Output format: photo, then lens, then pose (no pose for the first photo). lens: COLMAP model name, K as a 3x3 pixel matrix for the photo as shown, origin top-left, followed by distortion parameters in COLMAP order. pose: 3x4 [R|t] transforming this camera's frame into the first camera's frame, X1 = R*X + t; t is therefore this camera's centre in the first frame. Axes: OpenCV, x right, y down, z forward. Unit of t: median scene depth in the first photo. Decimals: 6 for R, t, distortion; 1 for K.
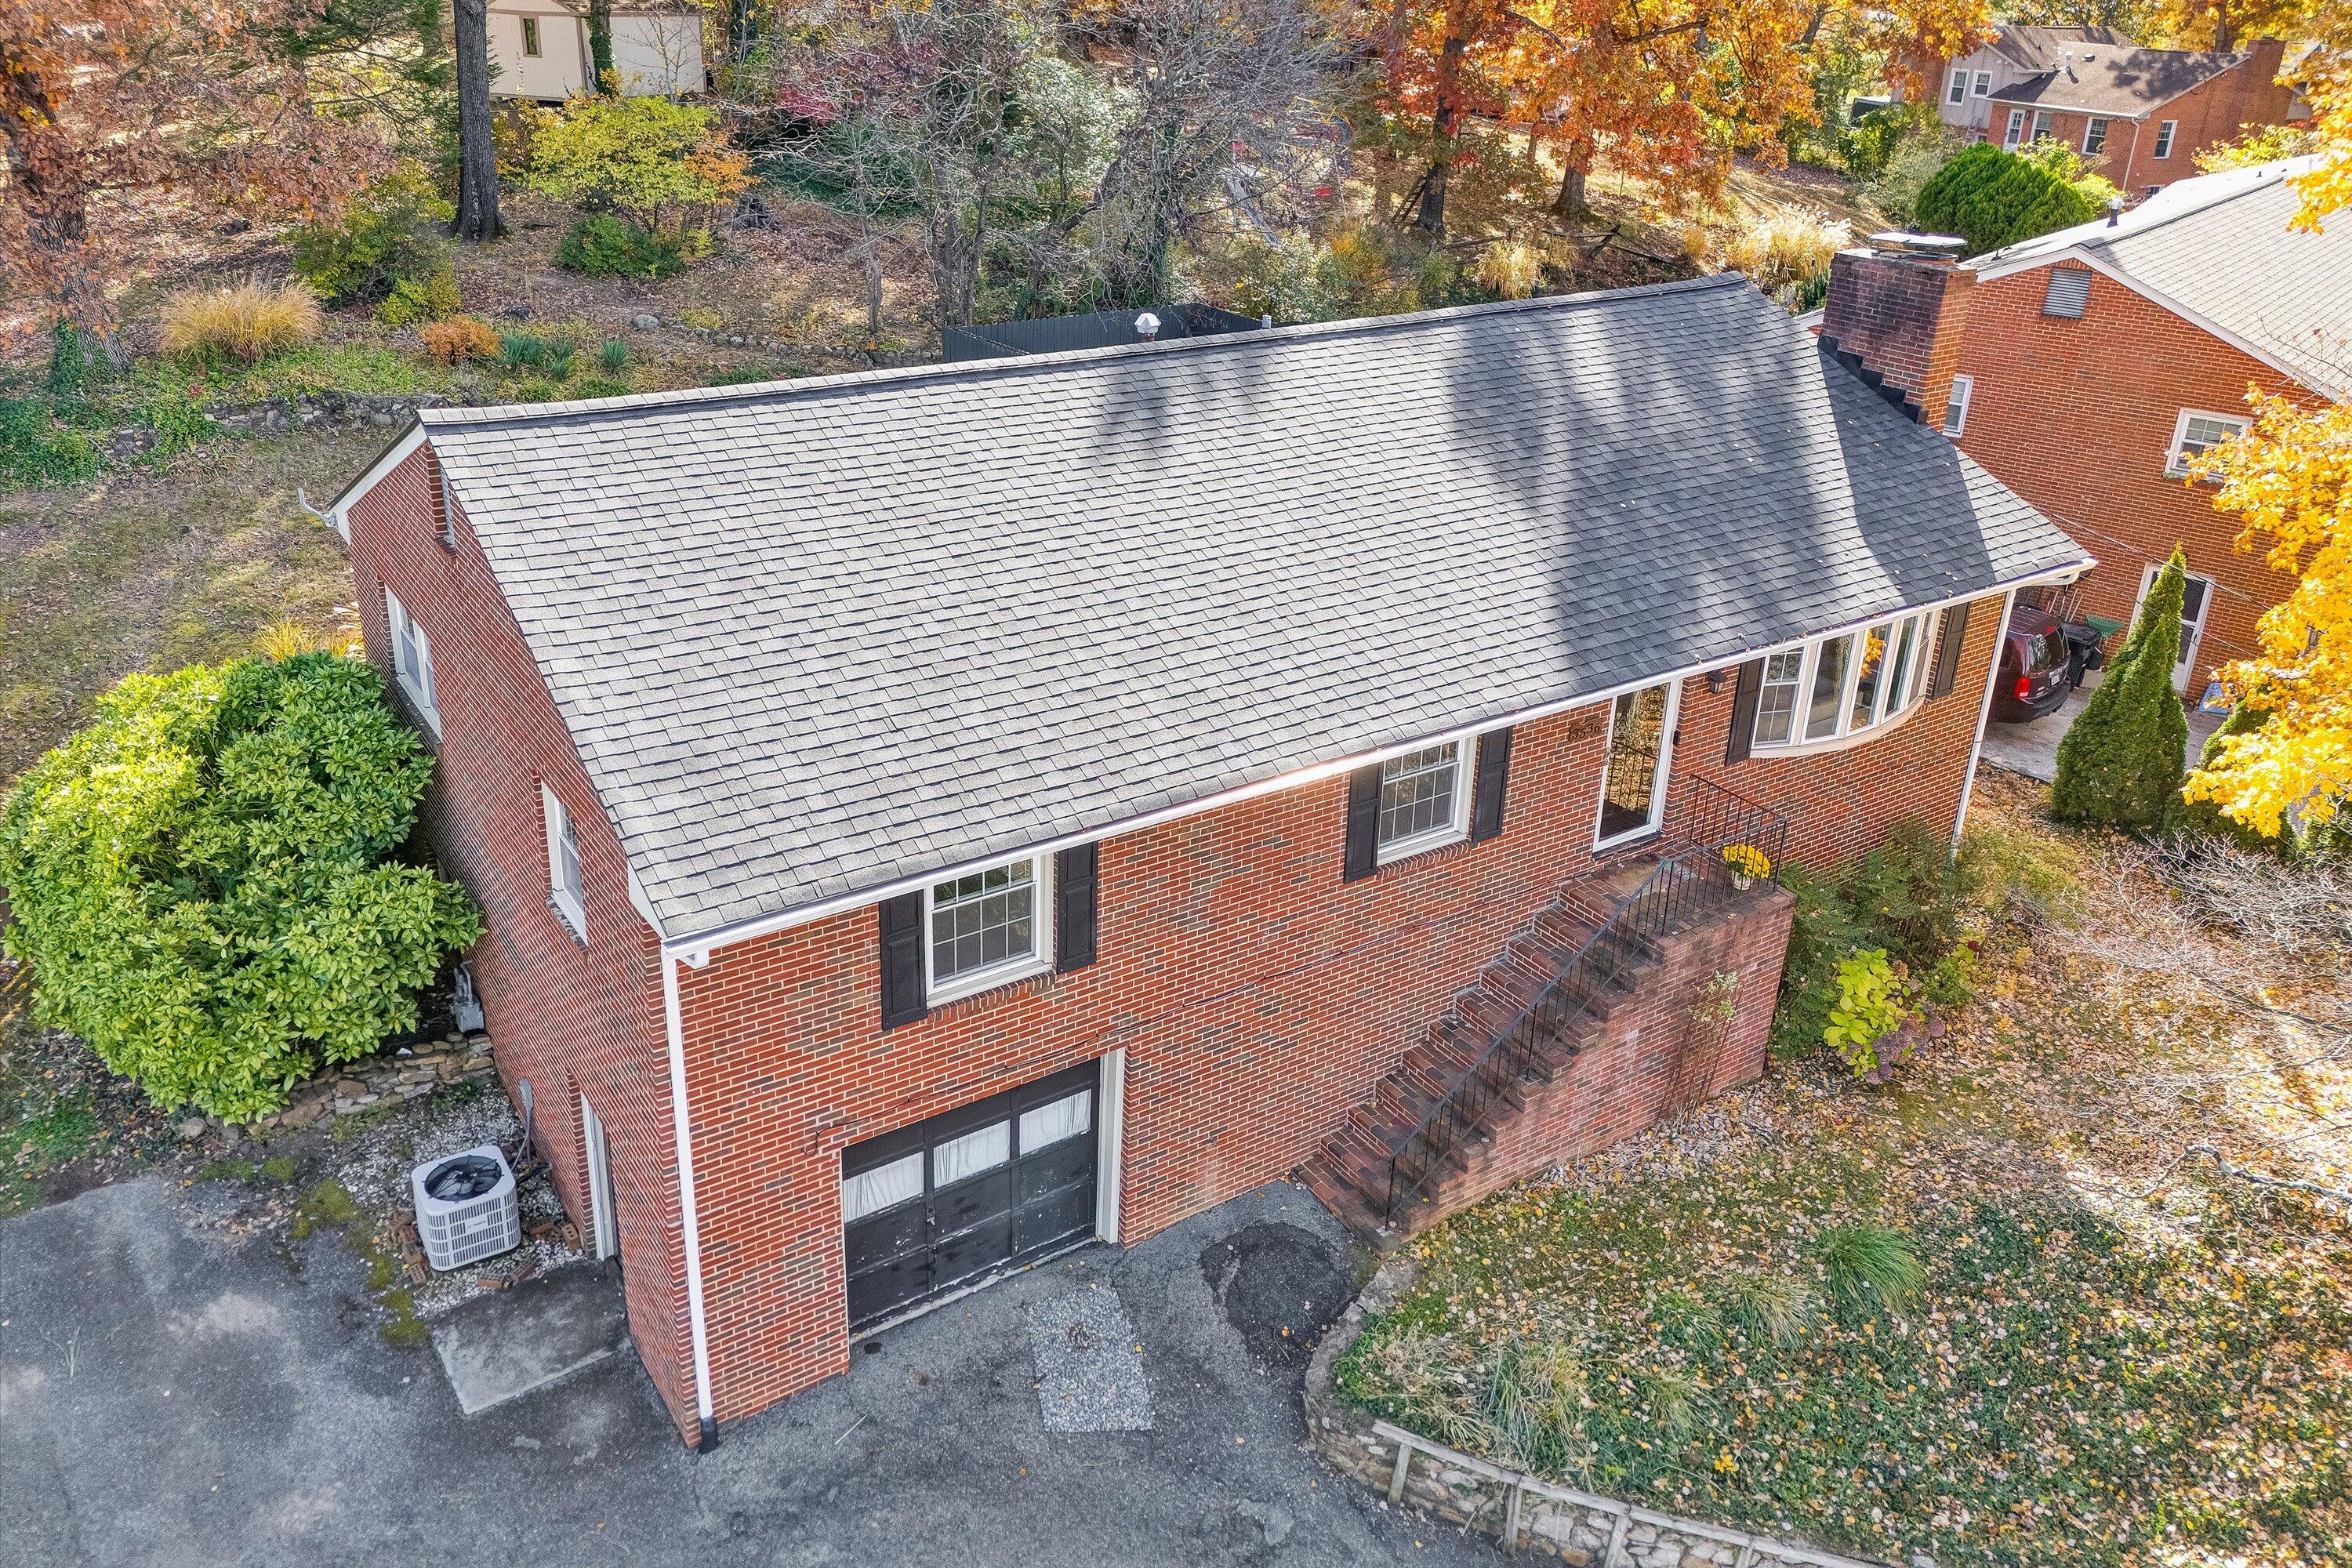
lens RADIAL K [[1835.0, 0, 1171.7], [0, 1835.0, 779.9], [0, 0, 1]] dist [0.055495, -0.001784]
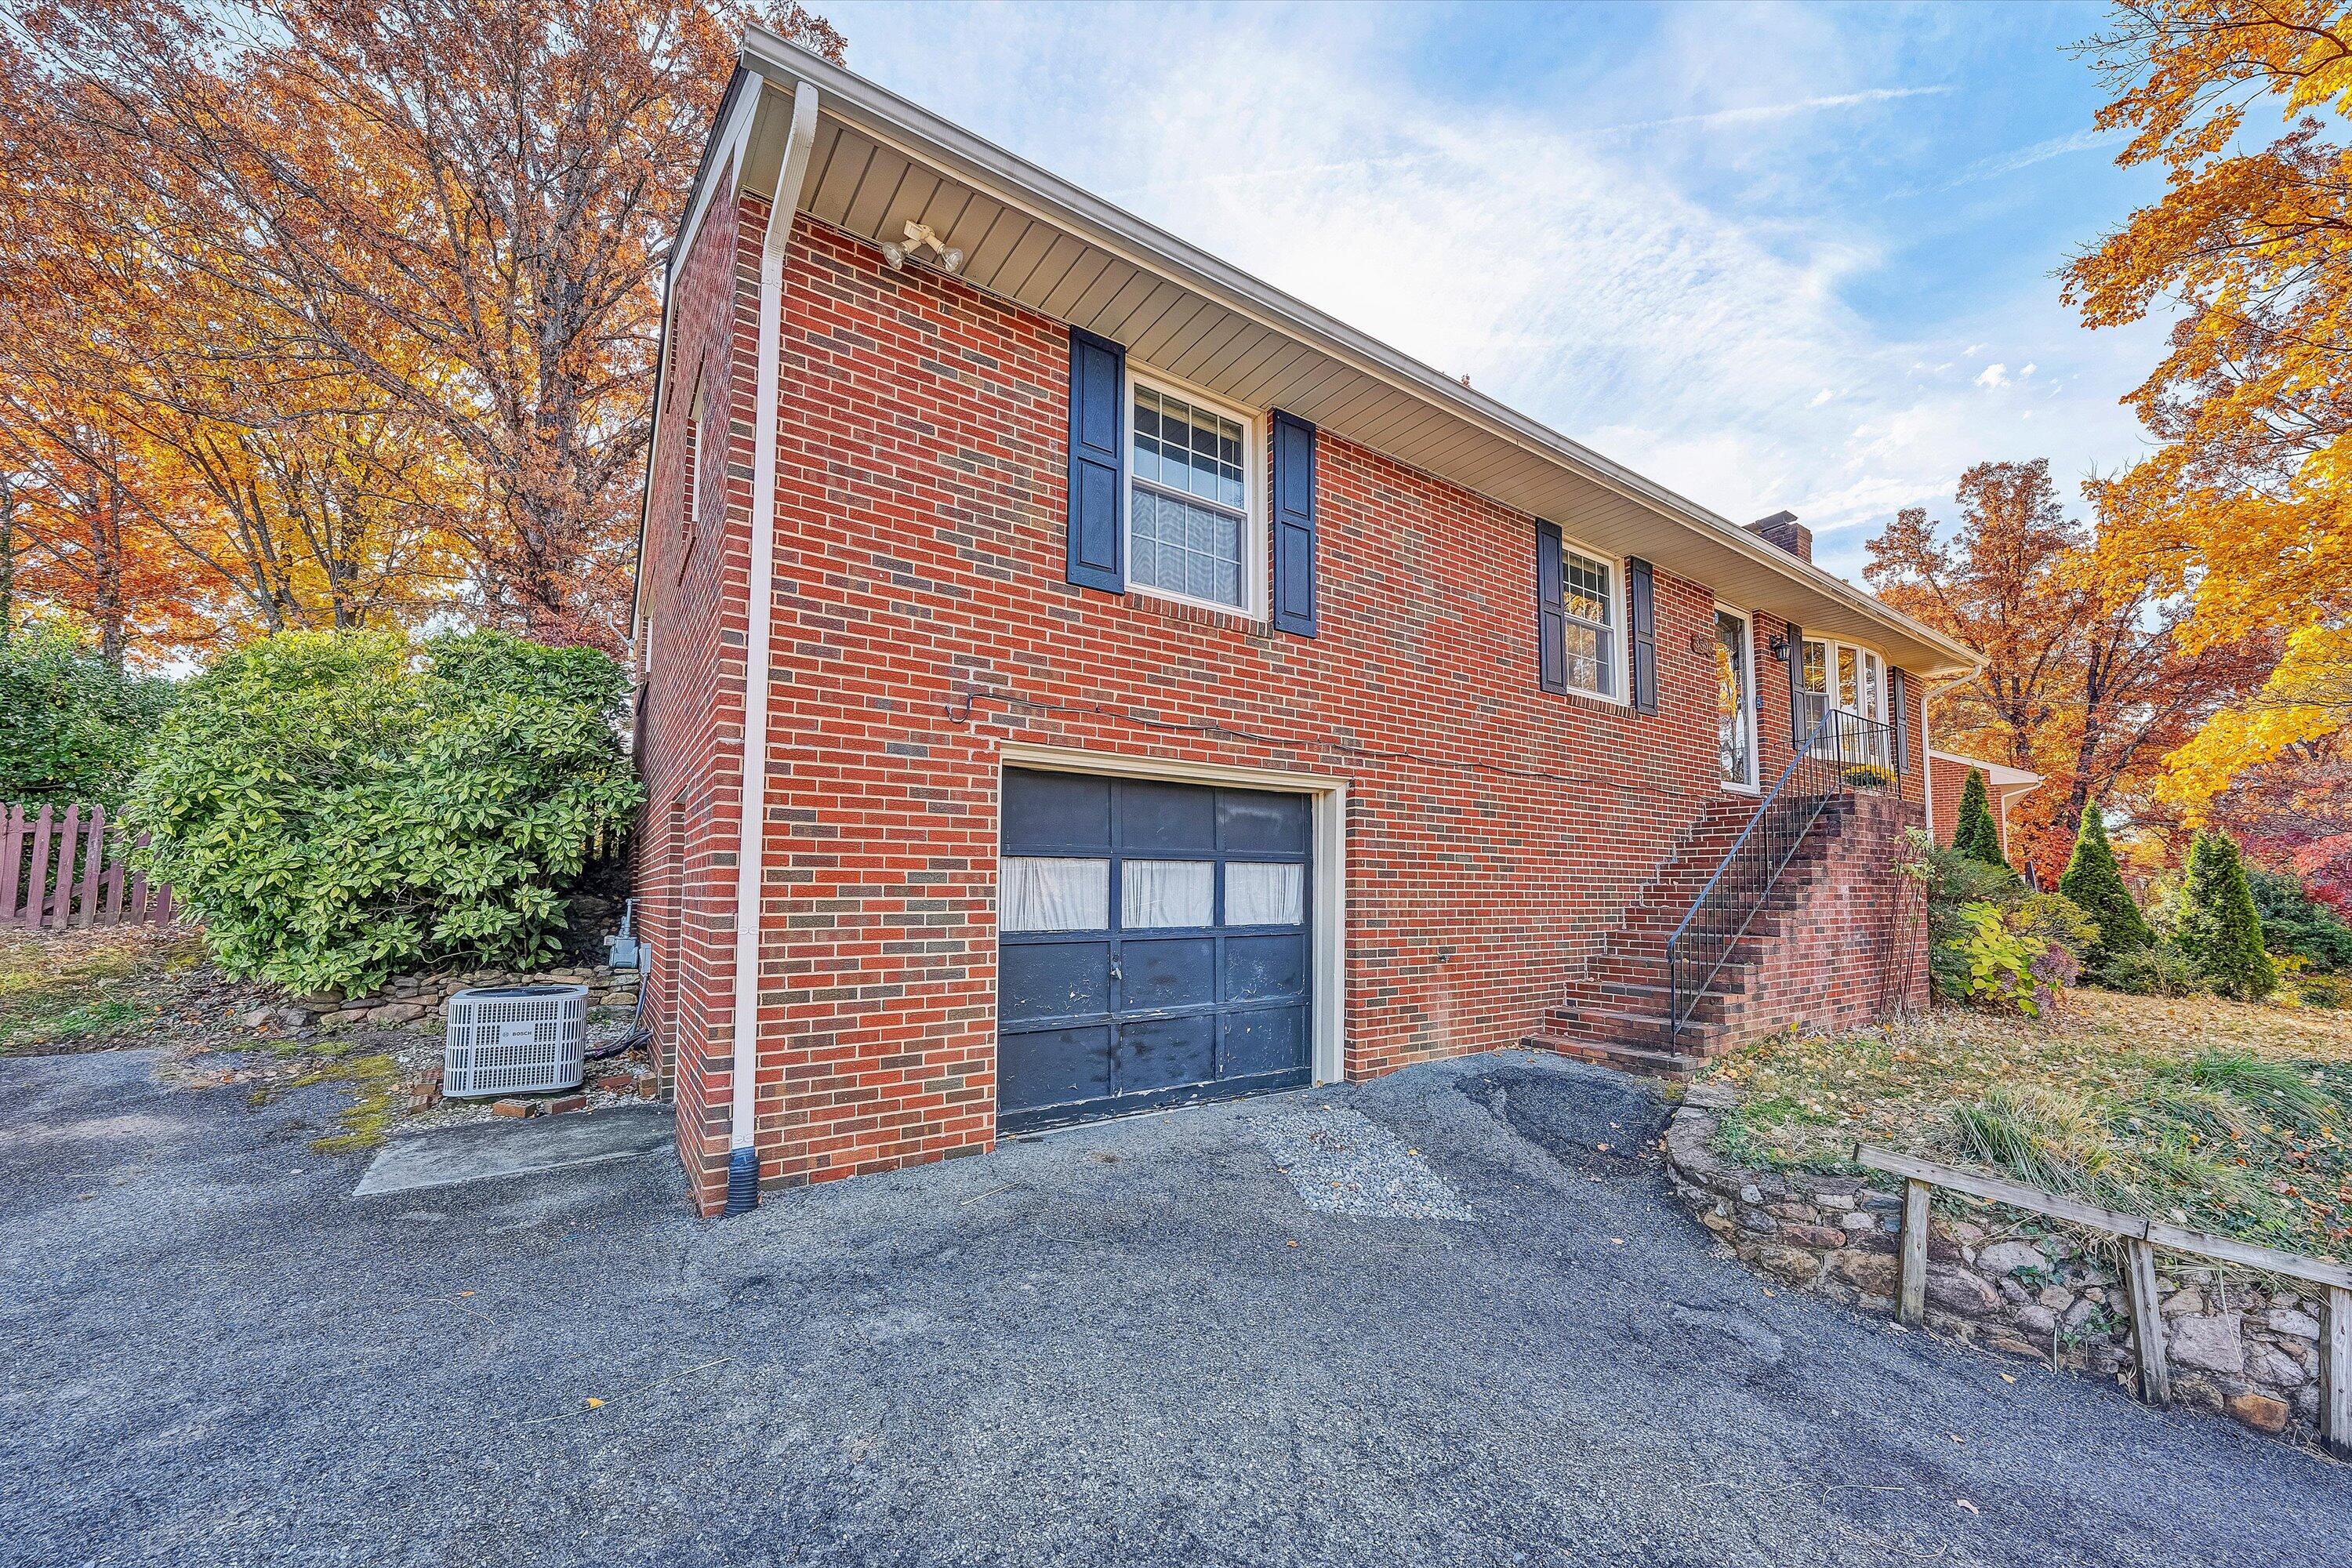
lens RADIAL K [[915.5, 0, 1204.4], [0, 915.5, 843.4], [0, 0, 1]] dist [-0.002013, -0.000009]
pose [[0.999102, -0.035933, 0.022466, -0.102073], [0.042314, 0.874951, -0.482358, 0.376003], [-0.002325, 0.482876, 0.875686, 0.654050]]
